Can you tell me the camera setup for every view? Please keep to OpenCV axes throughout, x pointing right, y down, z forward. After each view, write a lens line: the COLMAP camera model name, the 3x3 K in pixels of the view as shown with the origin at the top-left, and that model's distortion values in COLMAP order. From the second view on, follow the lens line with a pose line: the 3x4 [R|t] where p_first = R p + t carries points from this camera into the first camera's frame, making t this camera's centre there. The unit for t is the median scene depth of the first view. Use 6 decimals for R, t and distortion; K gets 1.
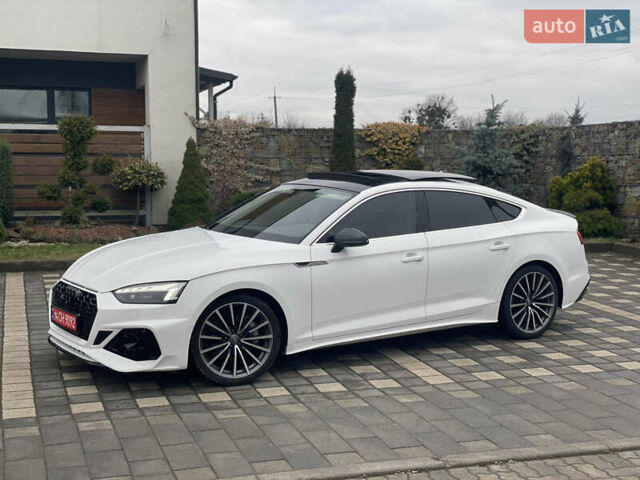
lens RADIAL K [[930.2, 0, 320.0], [0, 930.2, 240.0], [0, 0, 1]] dist [0.194120, -0.496068]
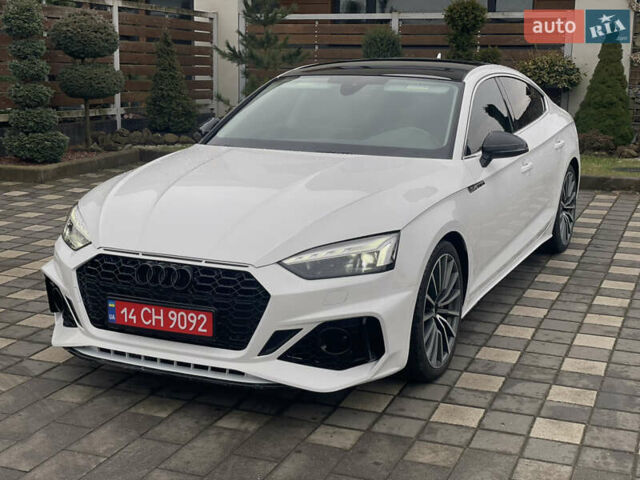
lens RADIAL K [[930.2, 0, 320.0], [0, 930.2, 240.0], [0, 0, 1]] dist [0.194120, -0.496068]
pose [[0.784143, 0.129599, -0.606897, 0.166591], [-0.068221, 0.990026, 0.123269, -0.010646], [0.616819, -0.055258, 0.785163, 0.203457]]
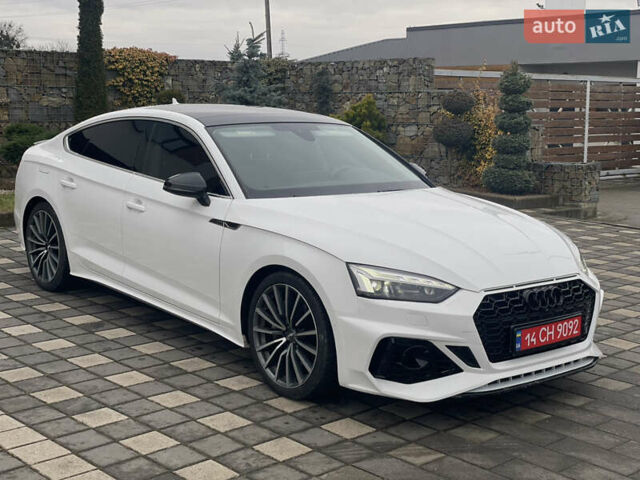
lens RADIAL K [[930.2, 0, 320.0], [0, 930.2, 240.0], [0, 0, 1]] dist [0.194120, -0.496068]
pose [[0.898799, -0.051706, 0.435300, -0.166050], [0.022396, 0.997139, 0.072200, -0.009157], [-0.437788, -0.055145, 0.897386, 0.145633]]
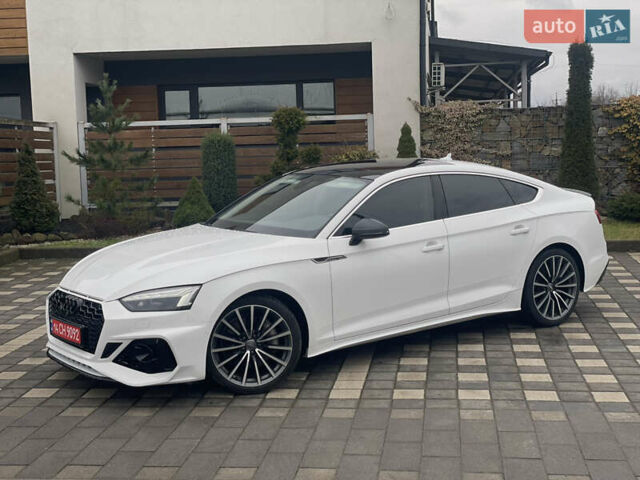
lens RADIAL K [[930.2, 0, 320.0], [0, 930.2, 240.0], [0, 0, 1]] dist [0.194120, -0.496068]
pose [[0.912137, 0.012980, -0.409680, 0.169567], [-0.006467, 0.999830, 0.017279, -0.004593], [0.409834, -0.013112, 0.912066, 0.077367]]
